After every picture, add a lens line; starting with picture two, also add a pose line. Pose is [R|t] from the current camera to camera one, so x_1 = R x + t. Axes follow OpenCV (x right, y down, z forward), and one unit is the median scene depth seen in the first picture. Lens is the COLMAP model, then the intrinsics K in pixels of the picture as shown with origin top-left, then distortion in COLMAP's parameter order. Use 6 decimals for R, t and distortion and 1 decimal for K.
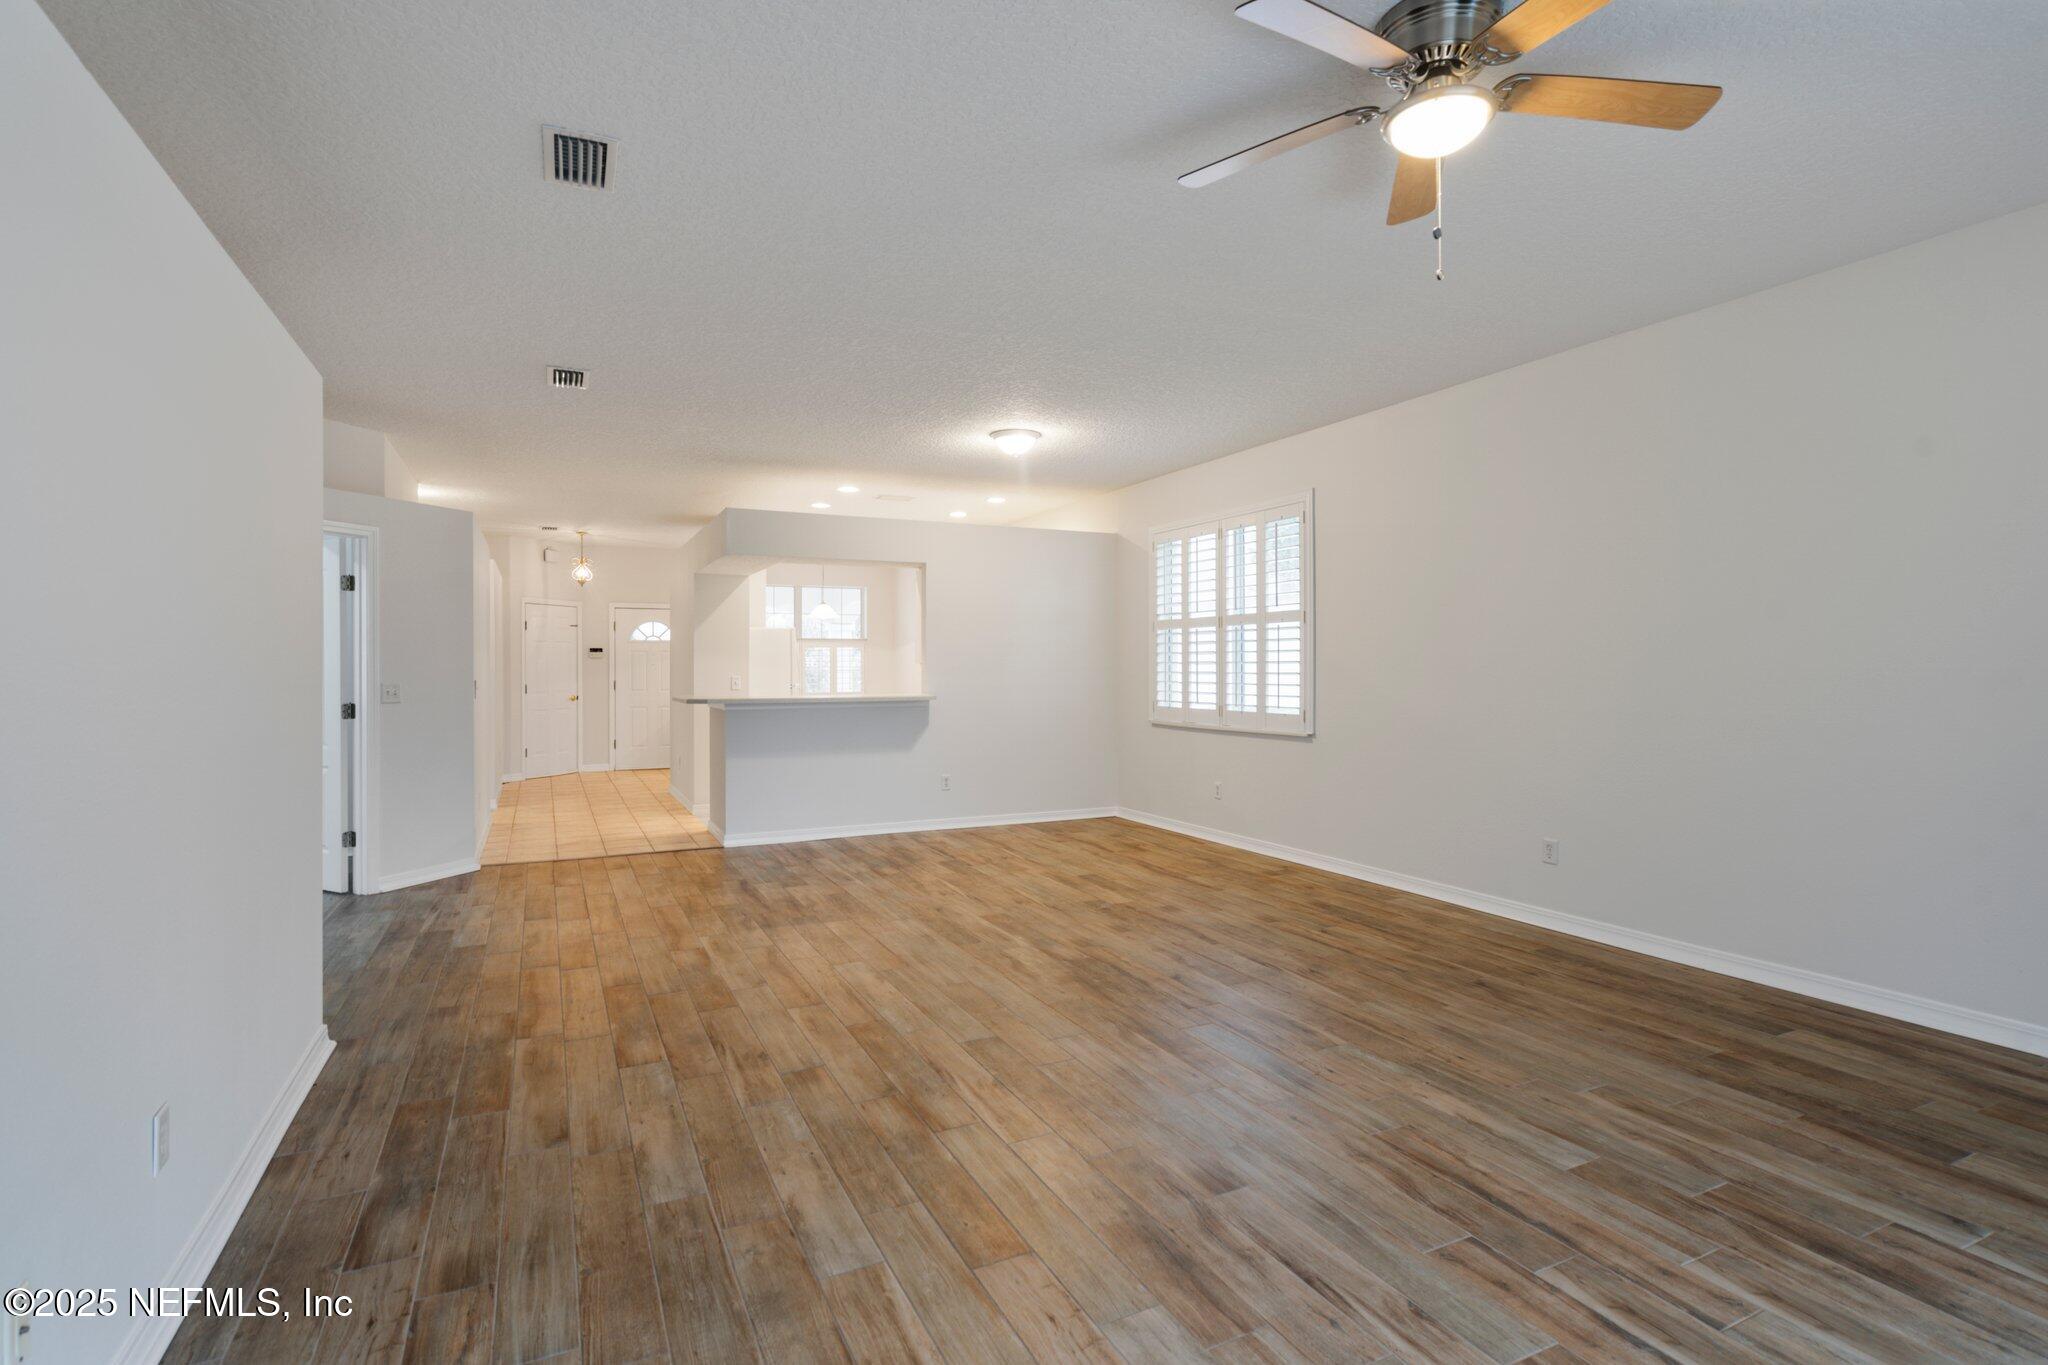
lens RADIAL K [[985.9, 0, 1024.9], [0, 985.9, 666.6], [0, 0, 1]] dist [0.000473, 0.000118]
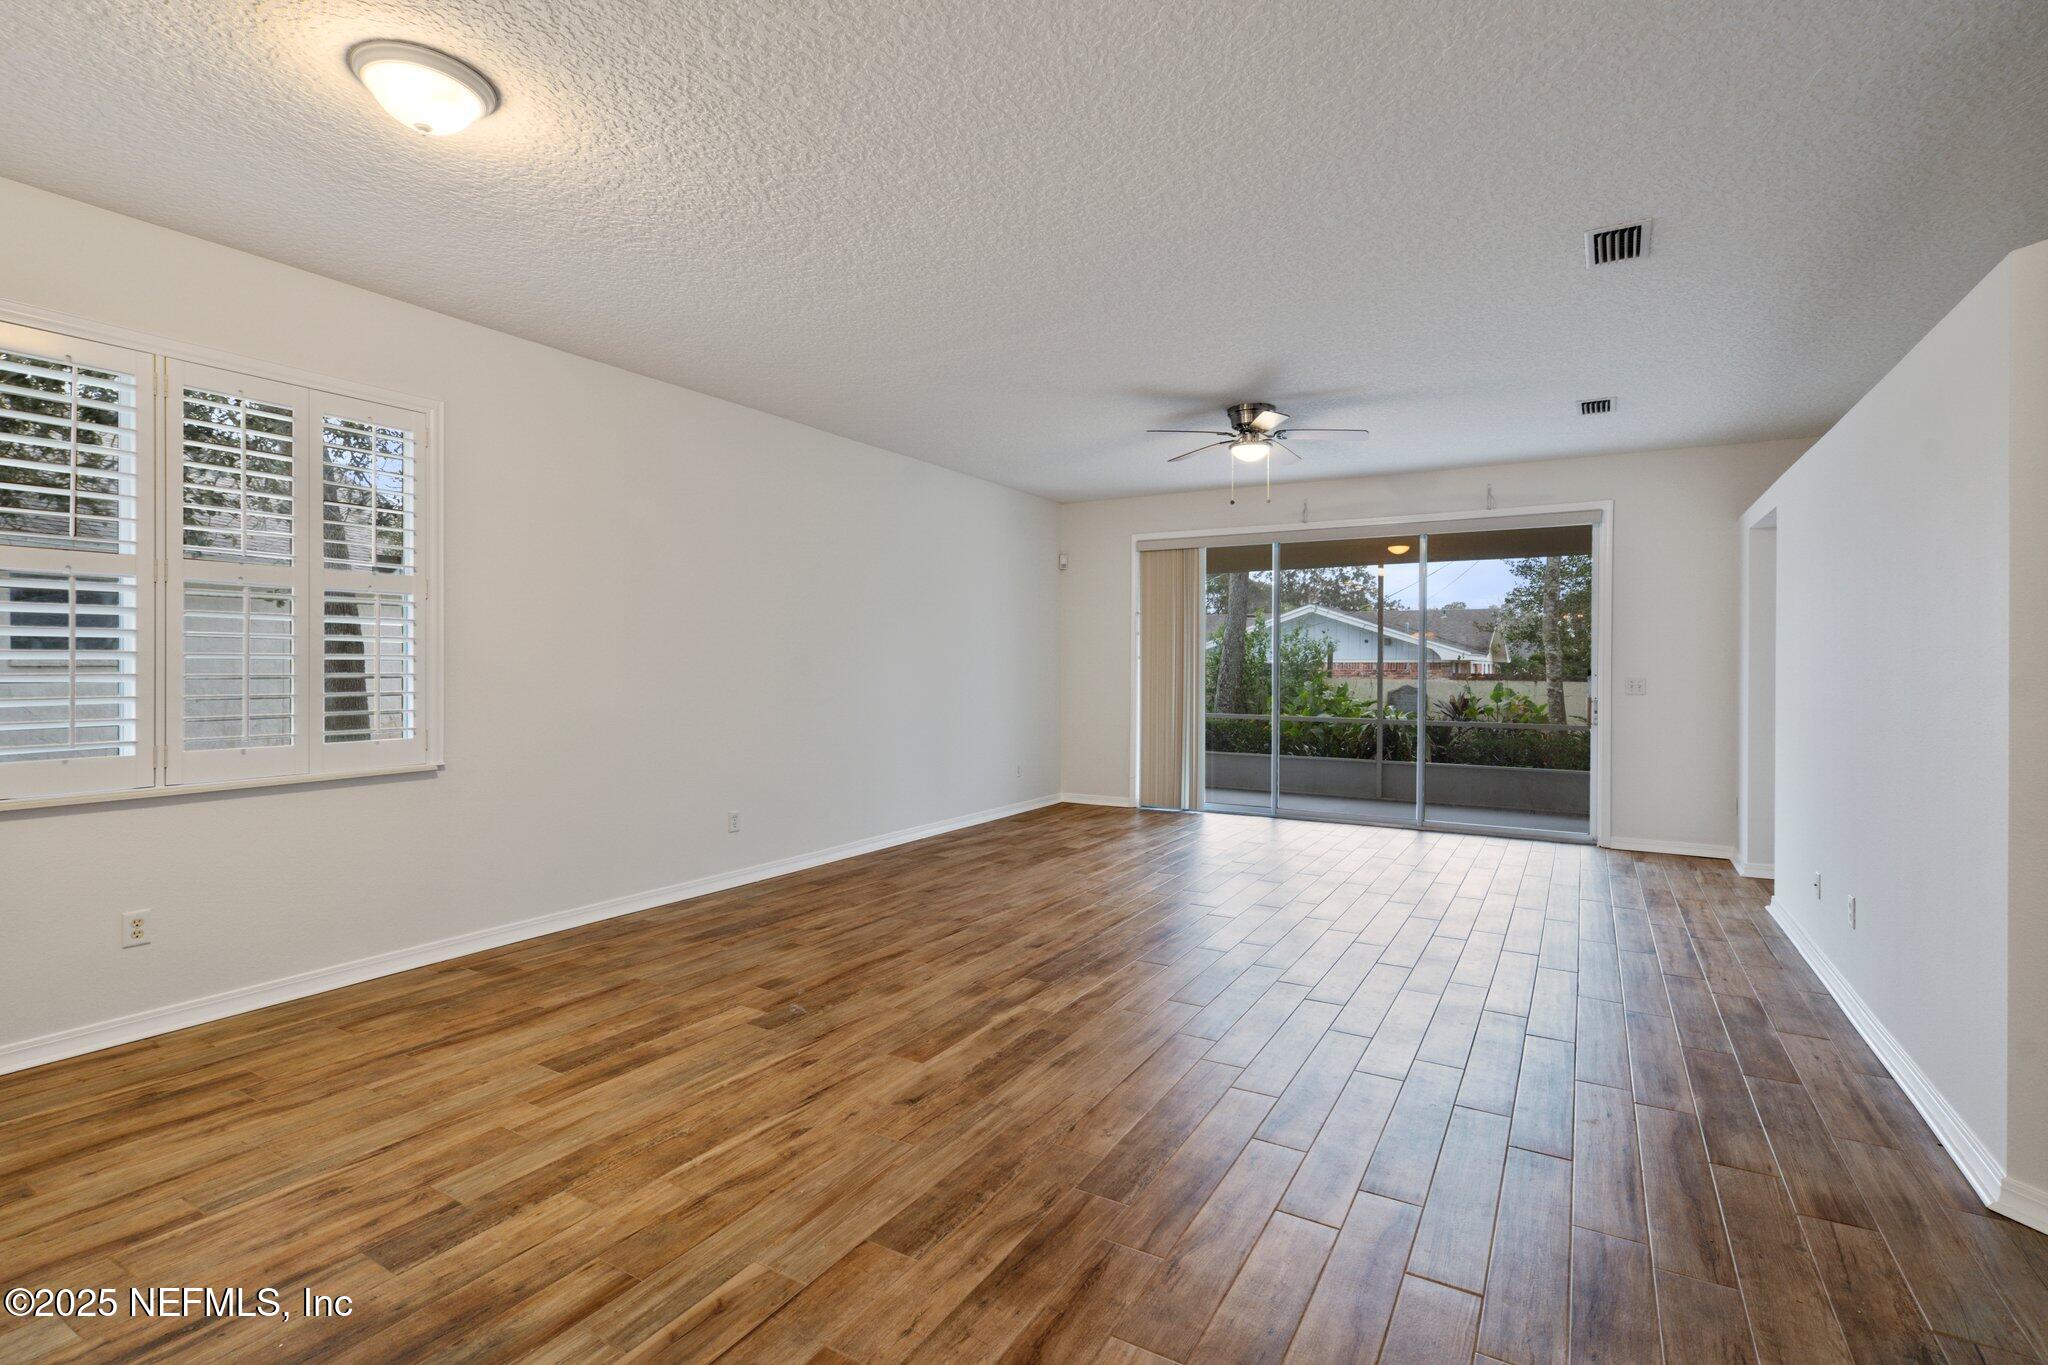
lens RADIAL K [[962.2, 0, 1016.5], [0, 962.2, 666.5], [0, 0, 1]] dist [0.003461, 0.000714]
pose [[-0.549372, -0.000587, 0.835578, -0.709221], [-0.002524, 0.999996, -0.000957, 0.002581], [-0.835574, -0.002635, -0.549372, 1.550135]]
